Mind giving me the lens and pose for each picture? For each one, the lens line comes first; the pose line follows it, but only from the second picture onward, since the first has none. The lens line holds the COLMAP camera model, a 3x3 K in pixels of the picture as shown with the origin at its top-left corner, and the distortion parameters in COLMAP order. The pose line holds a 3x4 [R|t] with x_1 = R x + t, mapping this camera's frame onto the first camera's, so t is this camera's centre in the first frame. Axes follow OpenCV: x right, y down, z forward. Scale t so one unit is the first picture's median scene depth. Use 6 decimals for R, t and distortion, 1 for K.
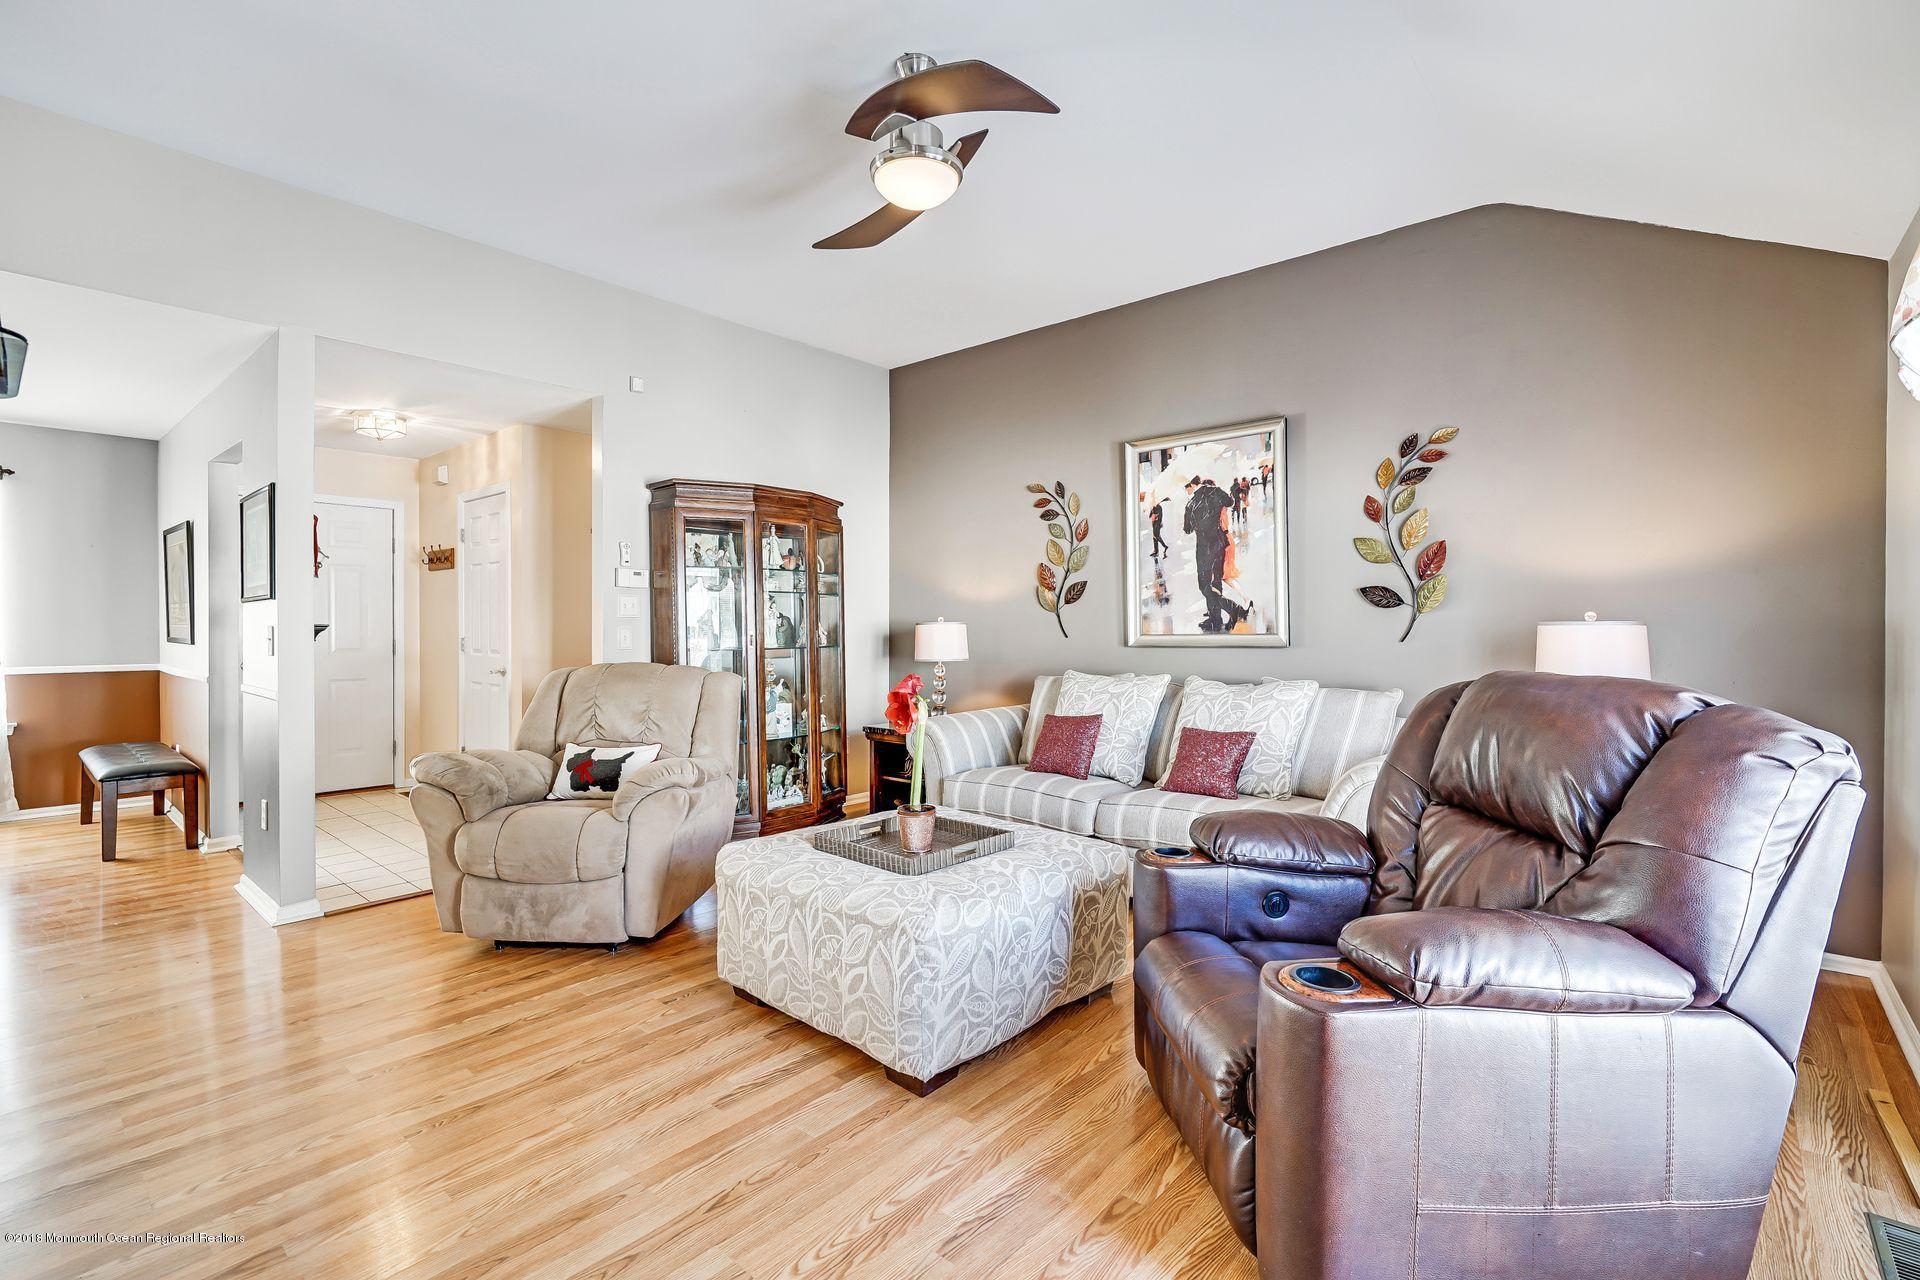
lens RADIAL K [[860.4, 0, 945.9], [0, 860.4, 630.5], [0, 0, 1]] dist [-0.005604, 0.002998]
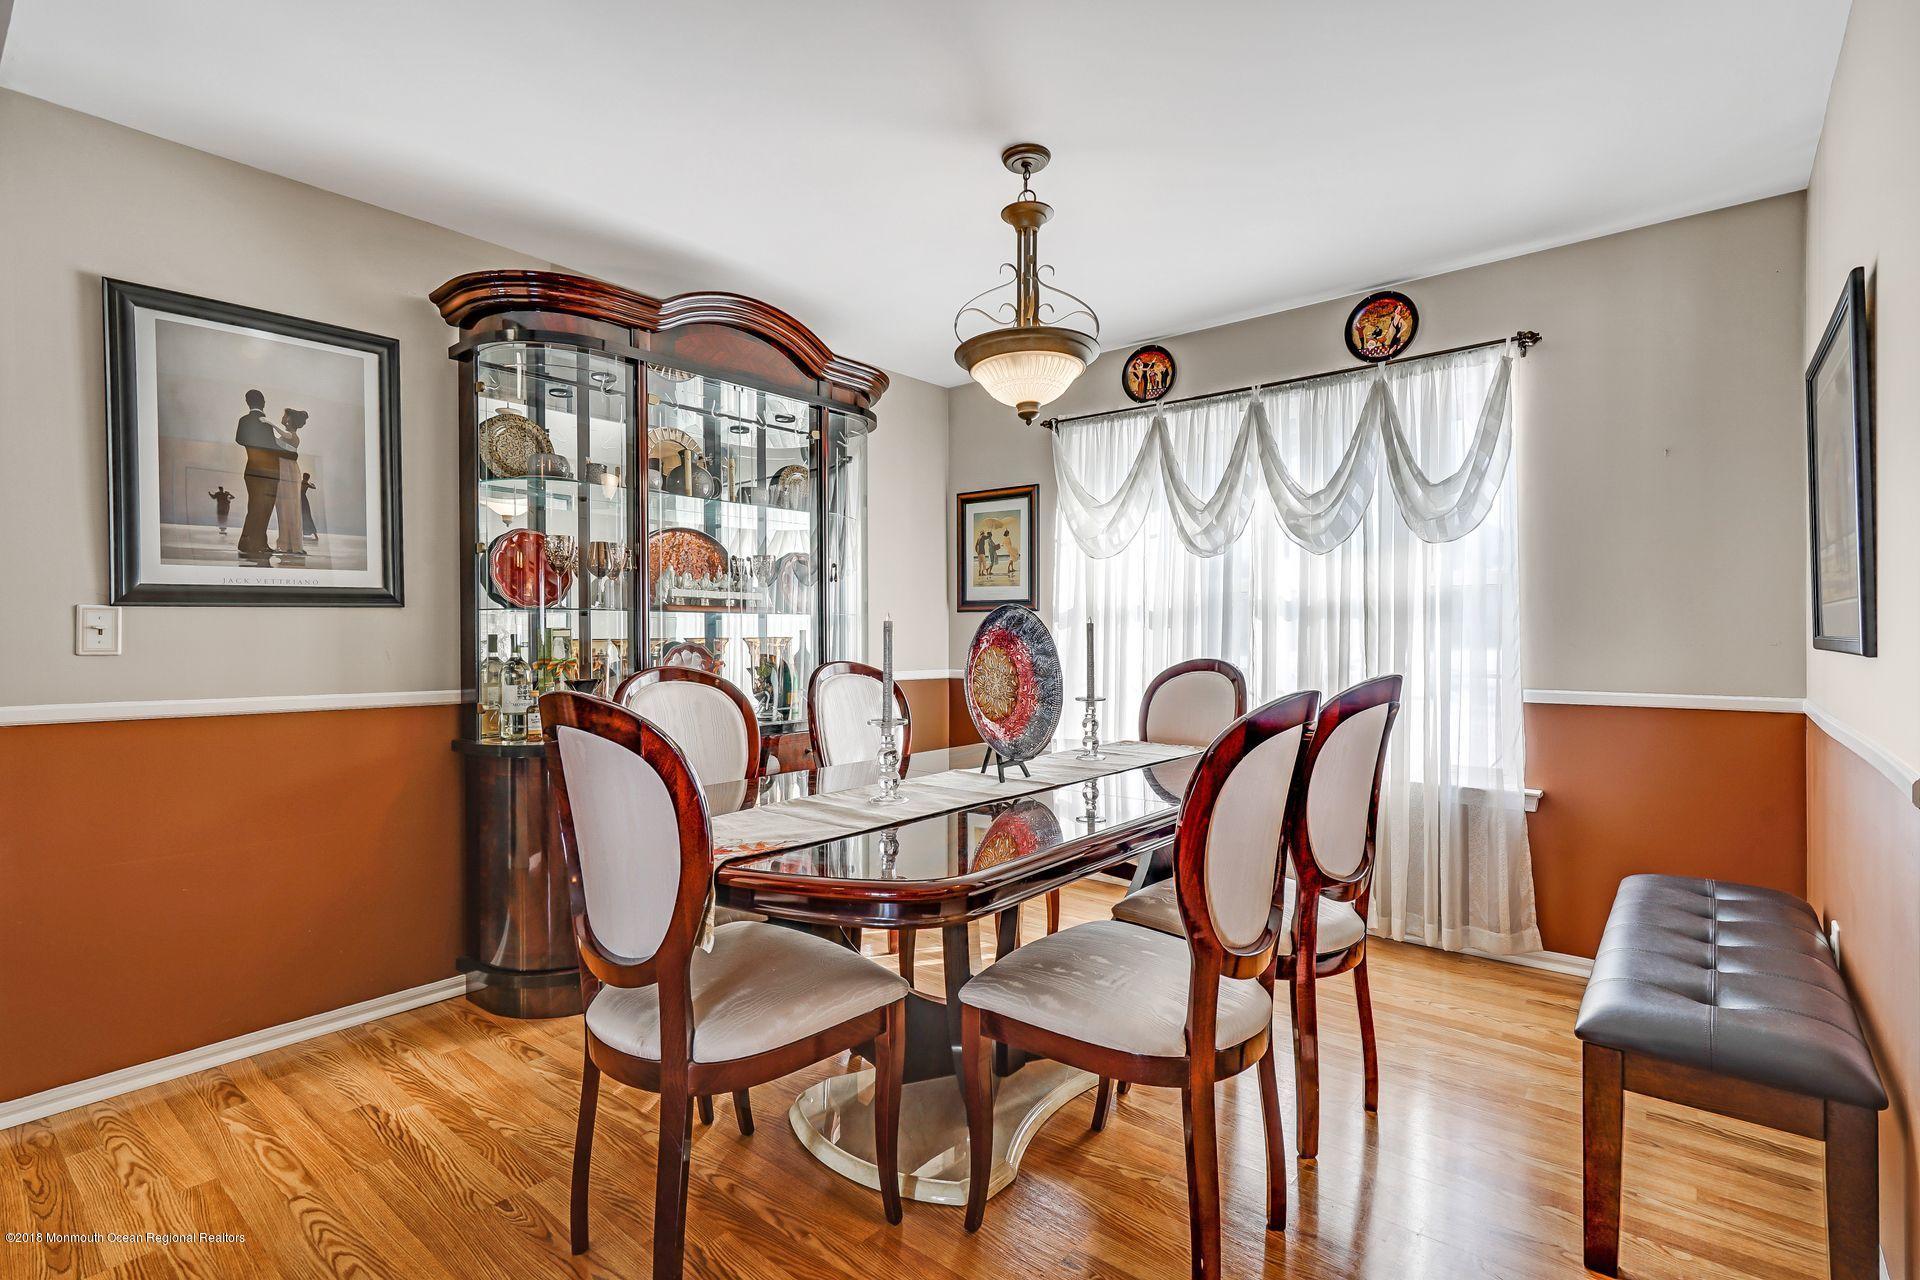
lens RADIAL K [[860.4, 0, 967.0], [0, 860.4, 635.7], [0, 0, 1]] dist [-0.005604, 0.002998]
pose [[0.009567, 0.004862, -0.999942, -0.651457], [0.003081, 0.999983, 0.004892, 0.004531], [0.999949, -0.003128, 0.009552, 0.763990]]
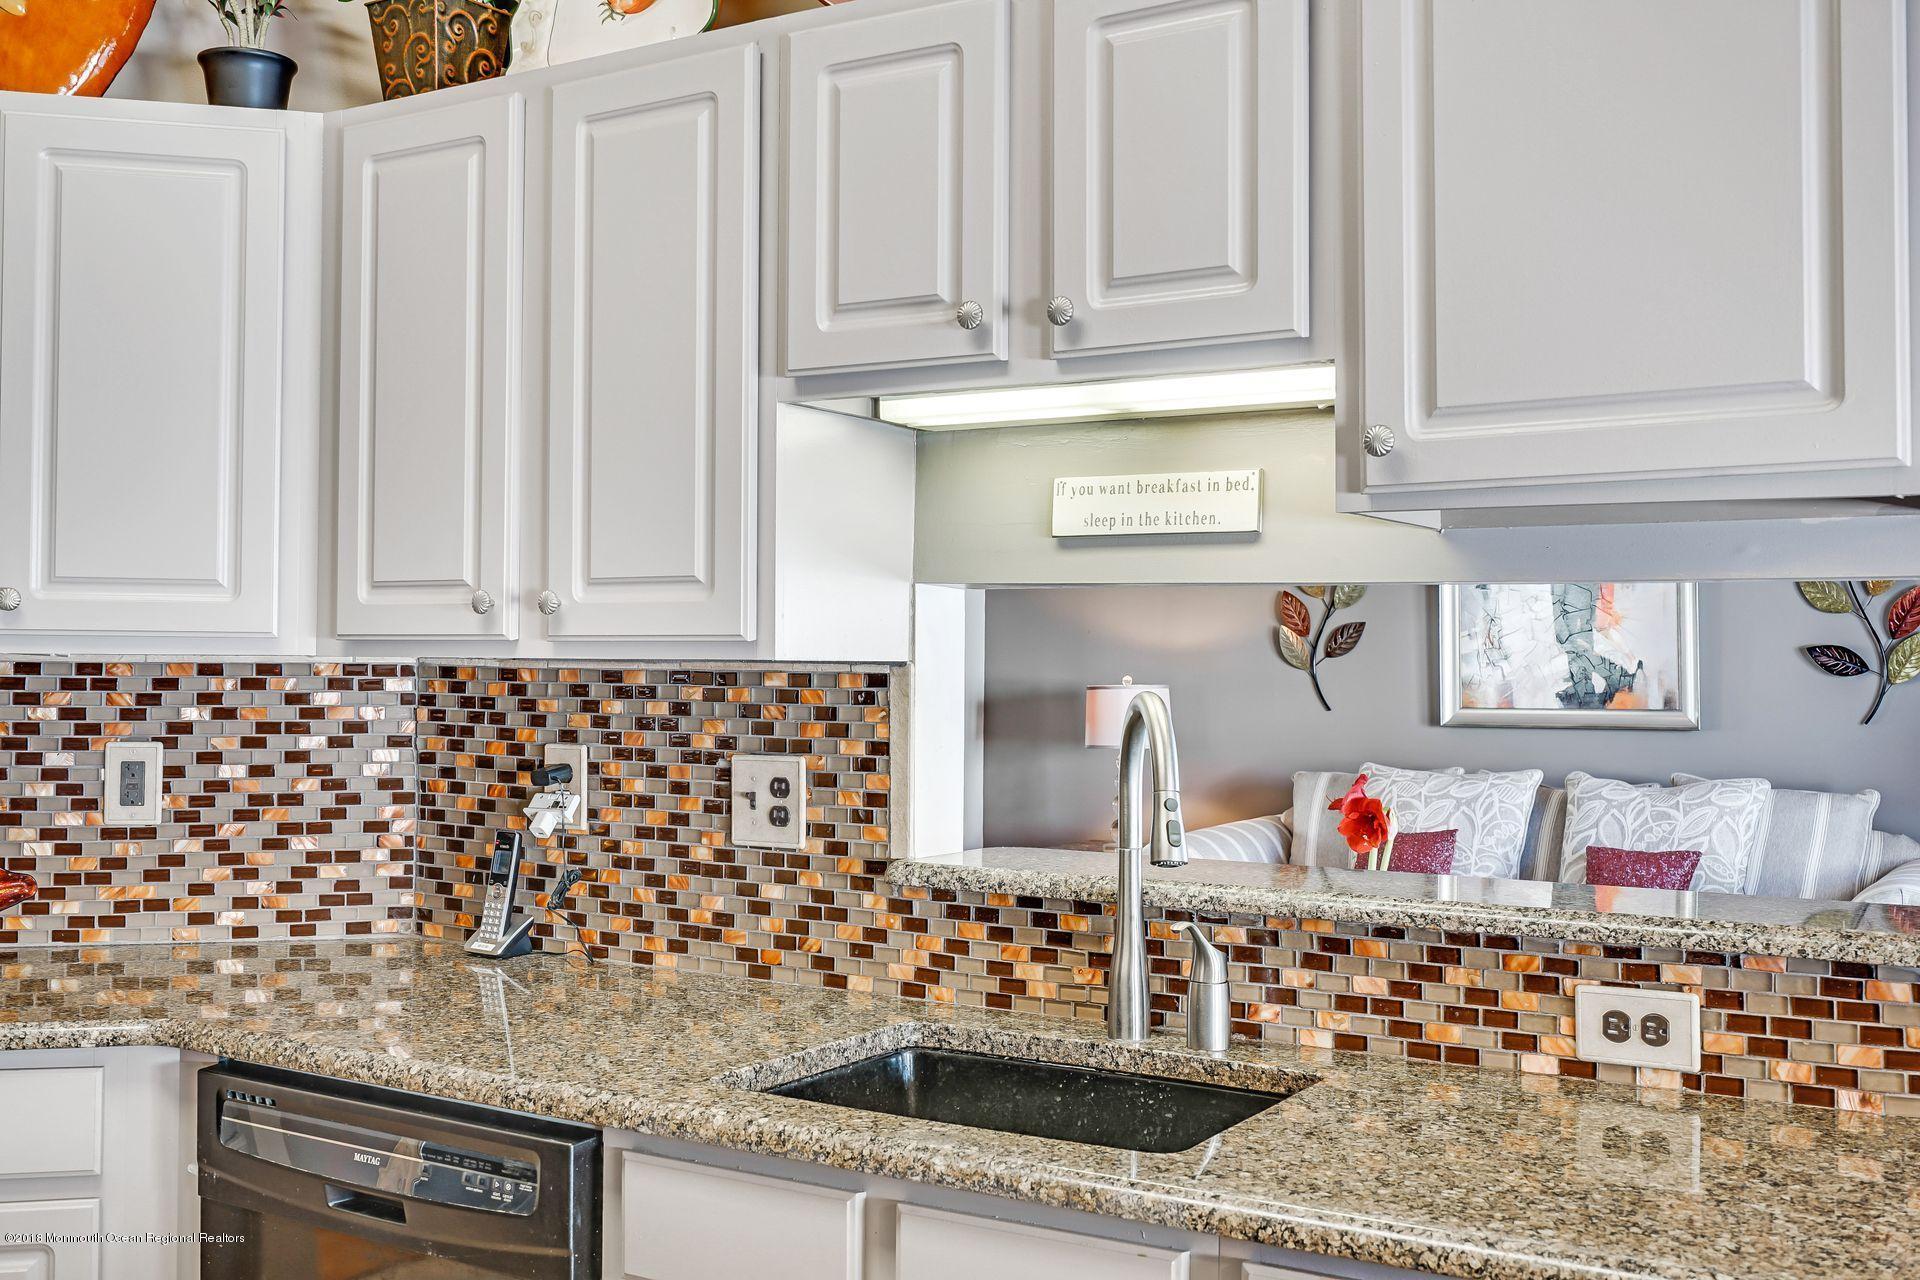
lens RADIAL K [[1876.4, 0, 958.2], [0, 1876.4, 634.6], [0, 0, 1]] dist [0.001107, 0.000000]
pose [[0.984414, 0.008003, 0.175685, -0.428440], [-0.005551, 0.999880, -0.014443, -0.030218], [-0.175780, 0.013243, 0.984340, -0.358058]]
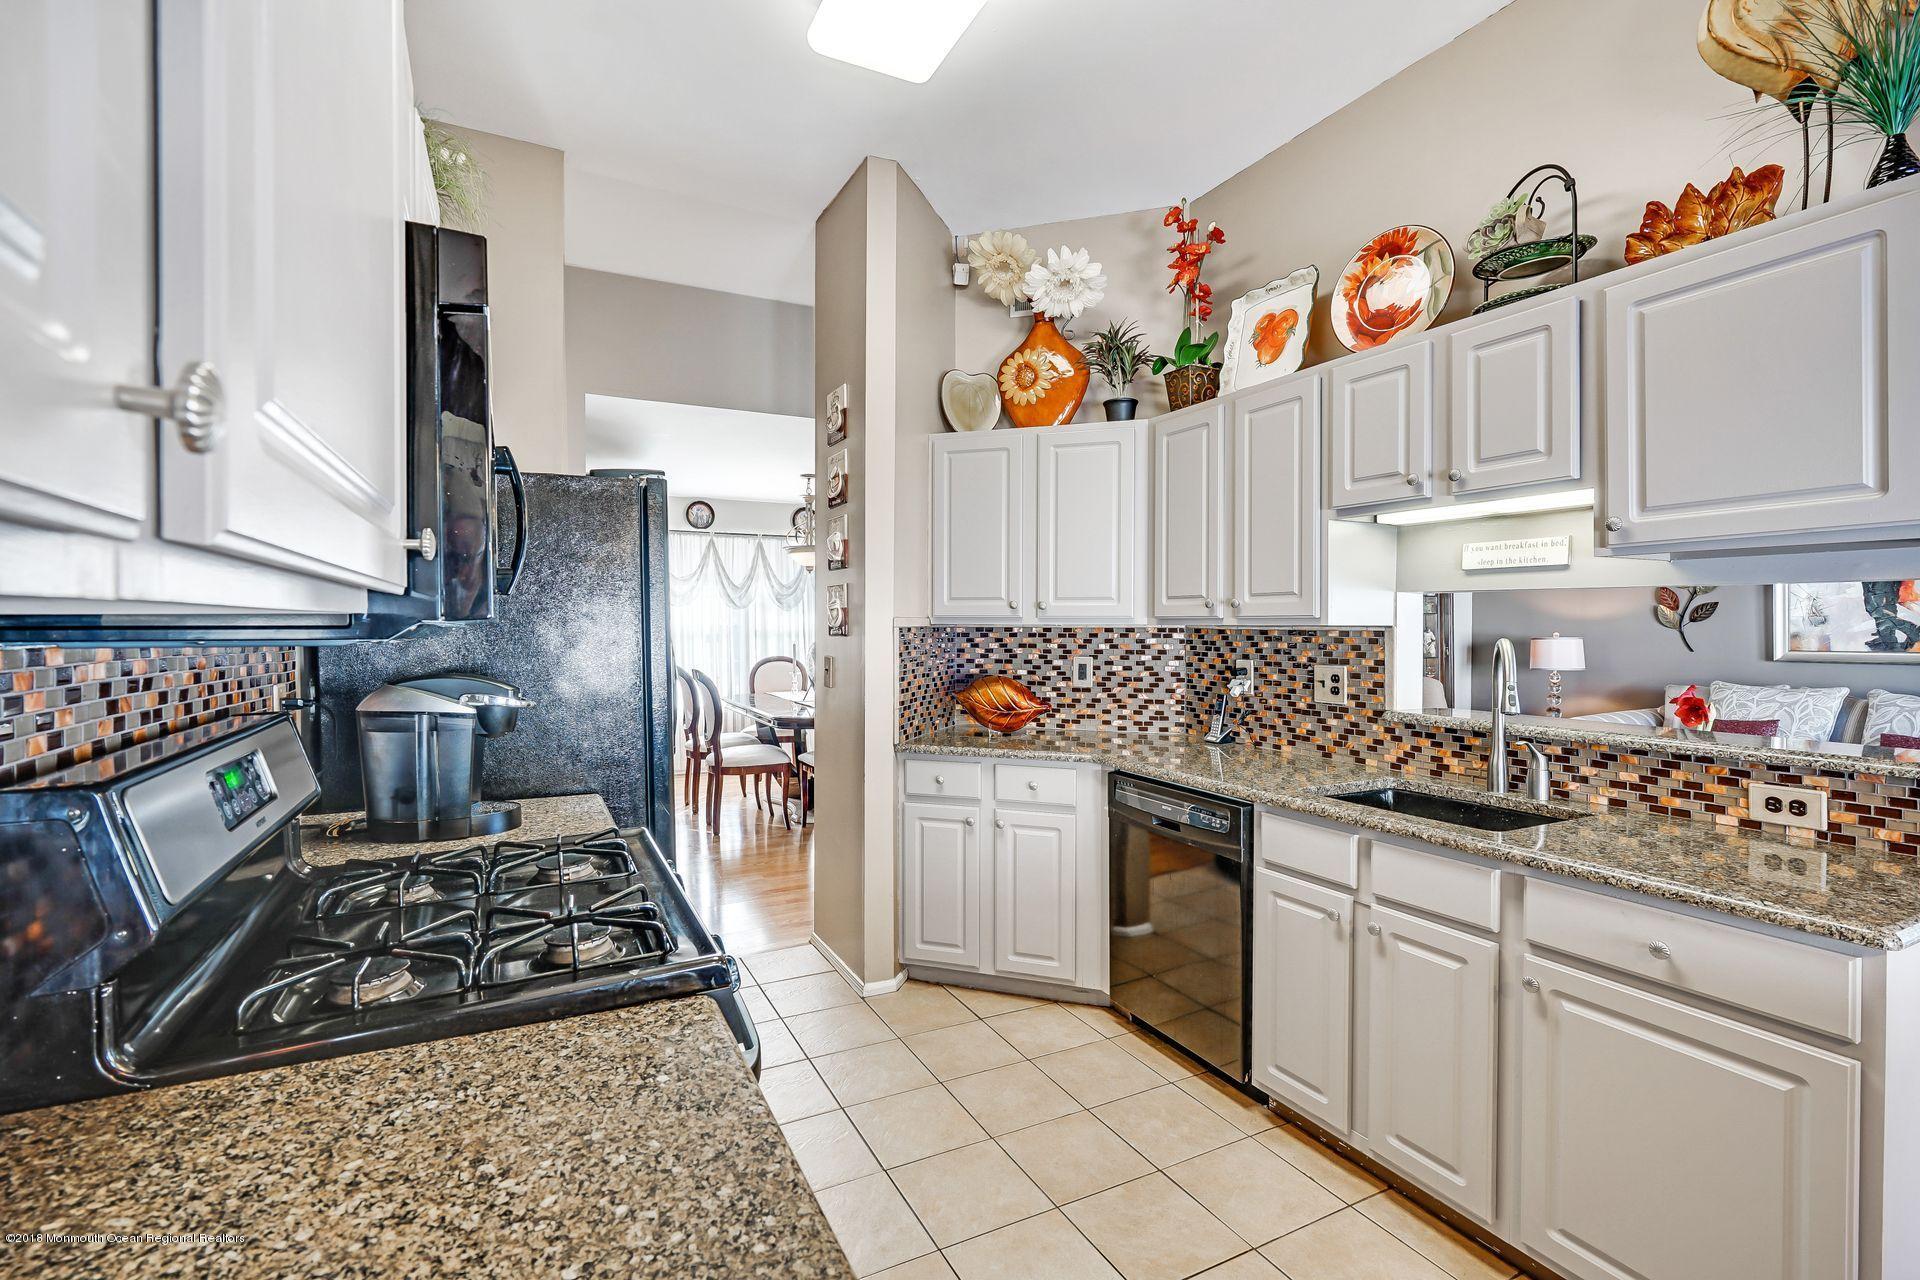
lens RADIAL K [[860.4, 0, 958.5], [0, 860.4, 635.0], [0, 0, 1]] dist [-0.005604, 0.002998]
pose [[0.932987, 0.003667, -0.359891, -0.411753], [0.000245, 0.999941, 0.010823, -0.030193], [0.359909, -0.010186, 0.932932, -0.469293]]
